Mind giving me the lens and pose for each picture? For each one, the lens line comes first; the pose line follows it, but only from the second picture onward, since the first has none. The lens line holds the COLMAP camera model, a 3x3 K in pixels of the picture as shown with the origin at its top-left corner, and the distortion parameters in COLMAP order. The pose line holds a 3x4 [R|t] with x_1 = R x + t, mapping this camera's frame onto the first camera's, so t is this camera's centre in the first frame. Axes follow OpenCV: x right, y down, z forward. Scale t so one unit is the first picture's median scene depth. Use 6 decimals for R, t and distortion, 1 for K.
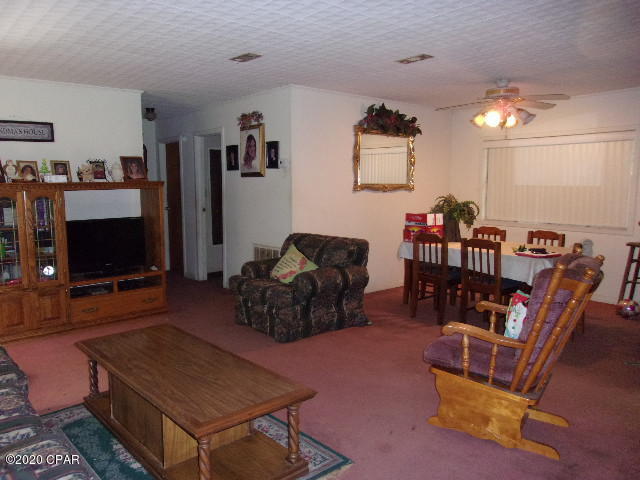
lens RADIAL K [[508.3, 0, 321.7], [0, 508.3, 237.7], [0, 0, 1]] dist [-0.005335, 0.028056]
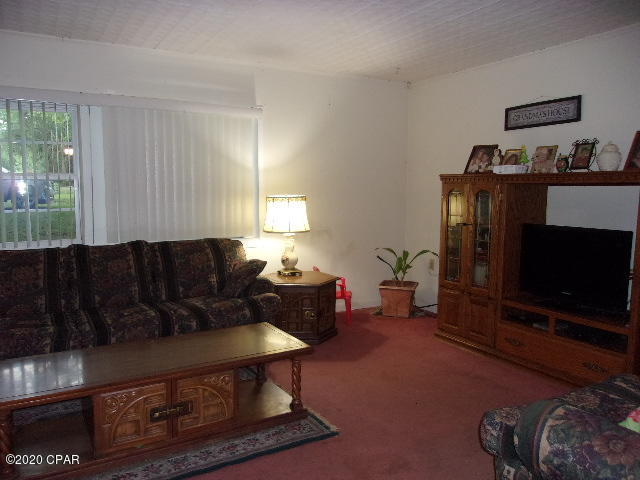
lens RADIAL K [[508.3, 0, 304.6], [0, 508.3, 242.0], [0, 0, 1]] dist [-0.005335, 0.028056]
pose [[-0.181831, 0.119102, -0.976090, 0.312598], [-0.120833, 0.982409, 0.142382, -0.071532], [0.975877, 0.143833, -0.164241, 0.765644]]
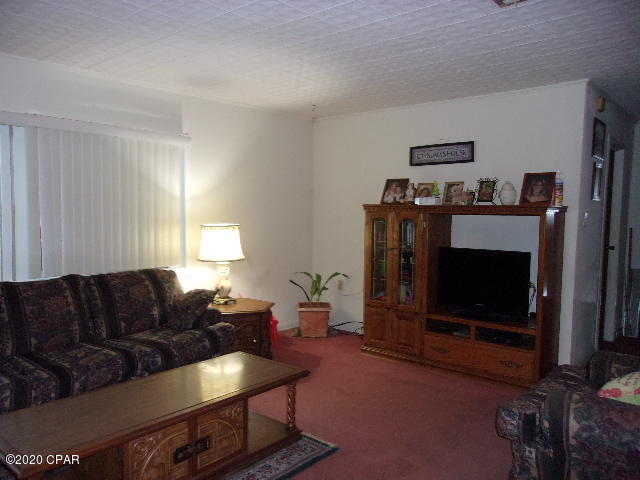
lens RADIAL K [[508.3, 0, 307.2], [0, 508.3, 244.9], [0, 0, 1]] dist [-0.005335, 0.028056]
pose [[0.147969, 0.081318, -0.985643, 0.348584], [-0.128381, 0.989761, 0.062385, -0.059993], [0.980624, 0.117307, 0.156894, 0.591045]]
